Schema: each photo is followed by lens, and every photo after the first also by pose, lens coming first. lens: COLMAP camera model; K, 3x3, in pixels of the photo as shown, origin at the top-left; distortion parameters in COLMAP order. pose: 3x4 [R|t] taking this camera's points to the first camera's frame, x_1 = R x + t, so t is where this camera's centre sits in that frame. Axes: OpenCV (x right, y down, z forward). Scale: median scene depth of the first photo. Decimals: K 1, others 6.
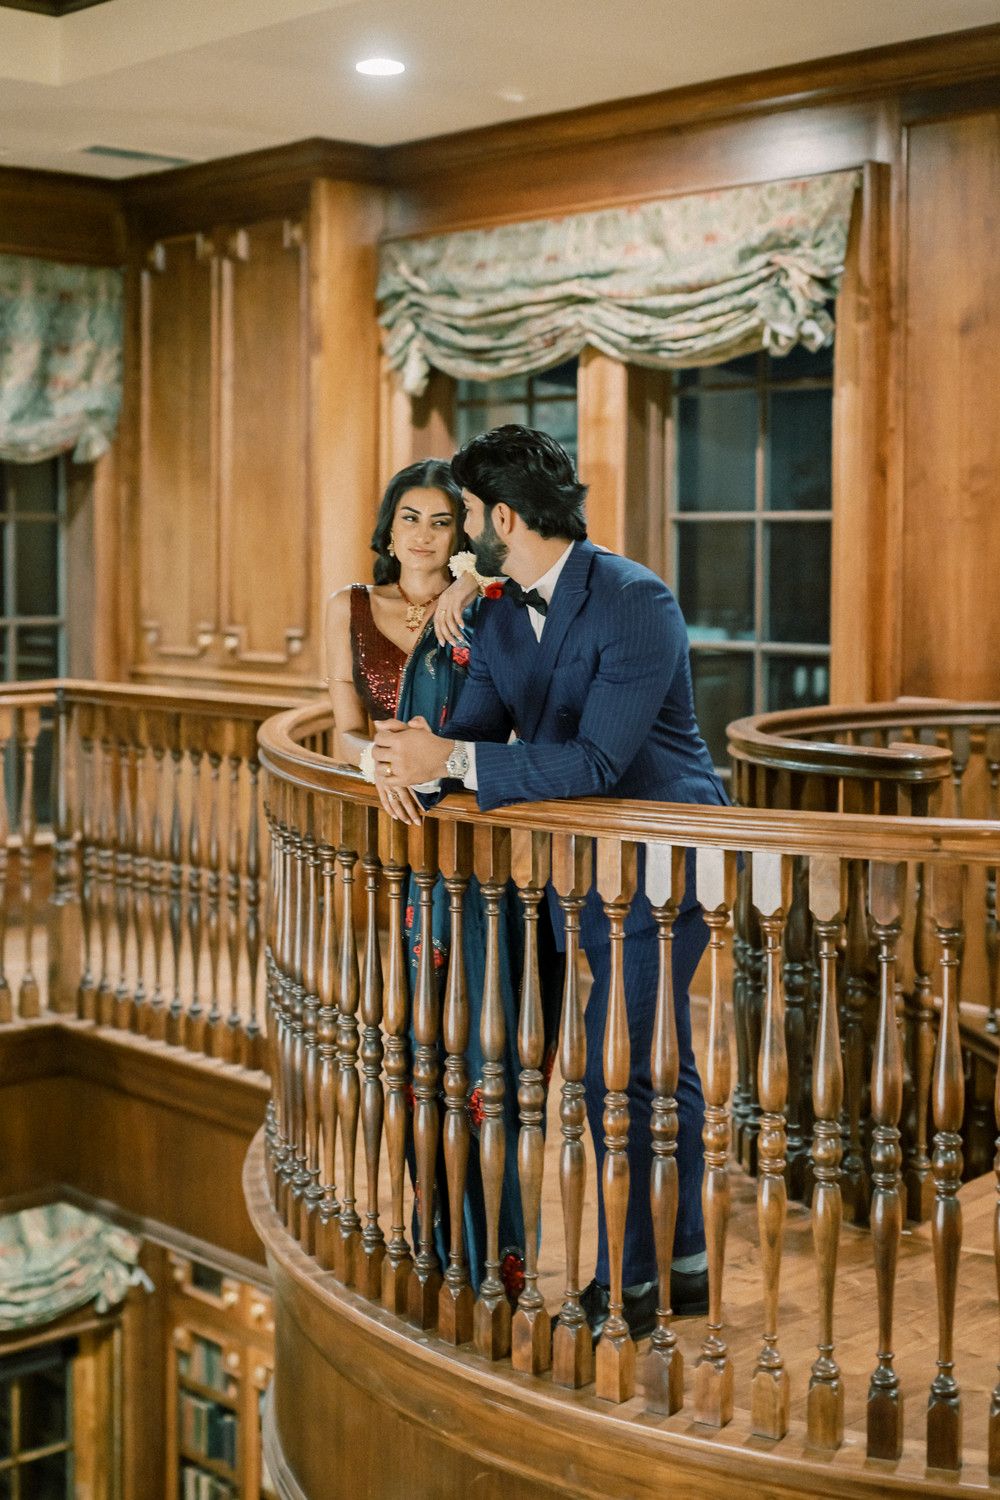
lens RADIAL K [[2242.4, 0, 454.1], [0, 2242.4, 583.3], [0, 0, 1]] dist [0.005120, 0.005268]
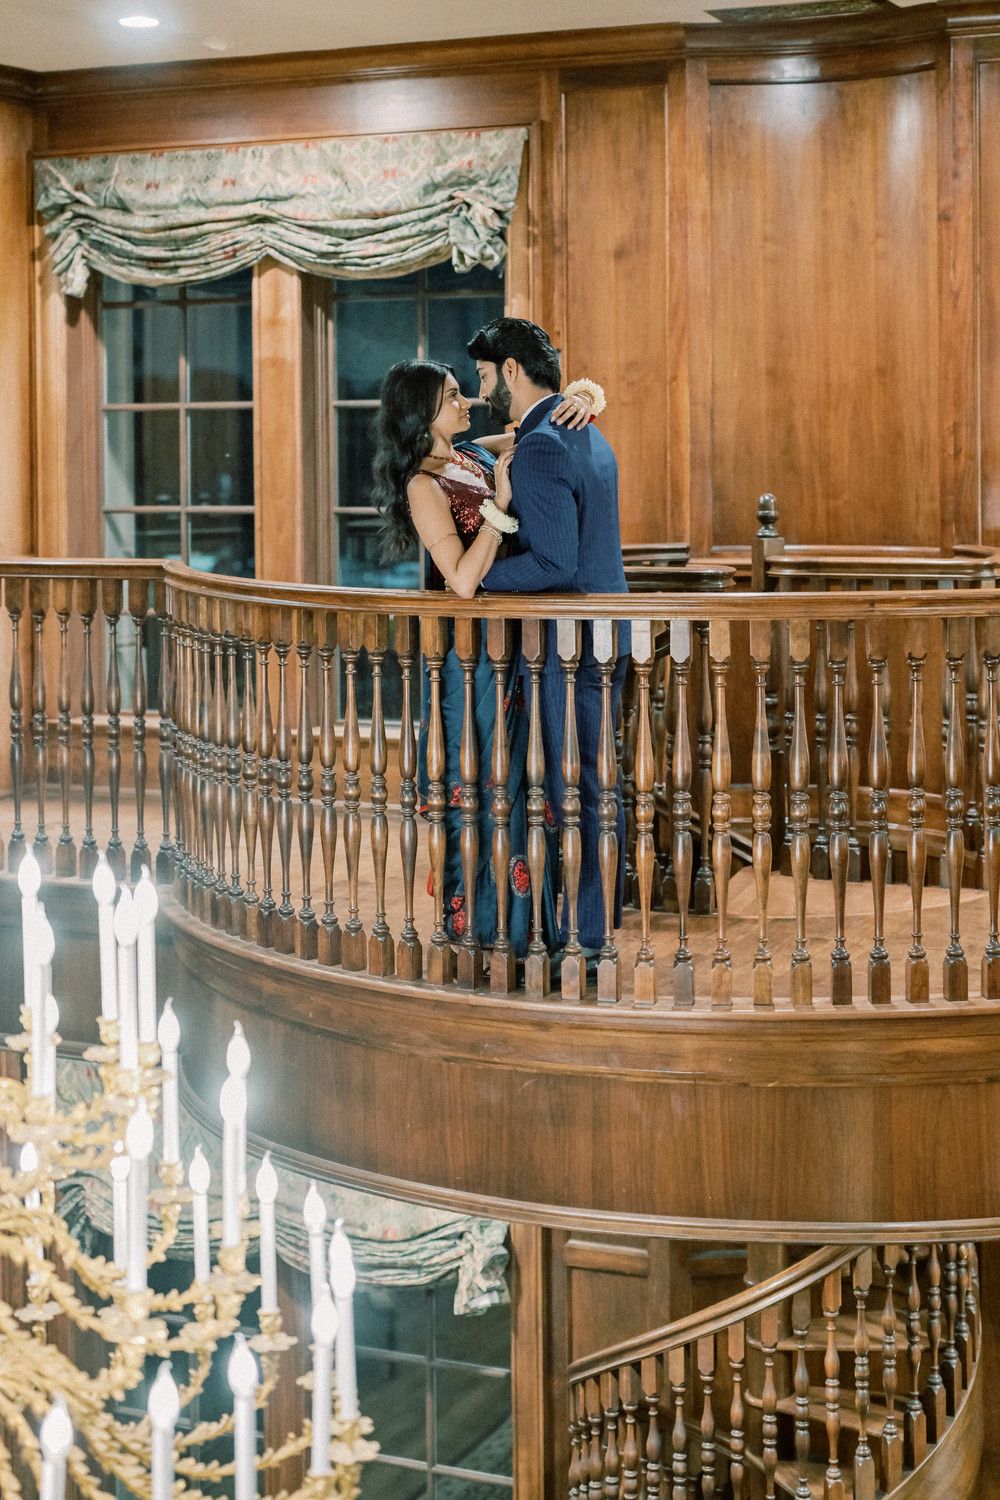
lens RADIAL K [[2546.6, 0, 503.7], [0, 2546.6, 454.6], [0, 0, 1]] dist [-0.002670, 0.009801]
pose [[0.913741, -0.016117, 0.405976, -0.399906], [0.020704, 0.999762, -0.006911, 0.008876], [-0.405768, 0.014721, 0.913857, -0.284929]]
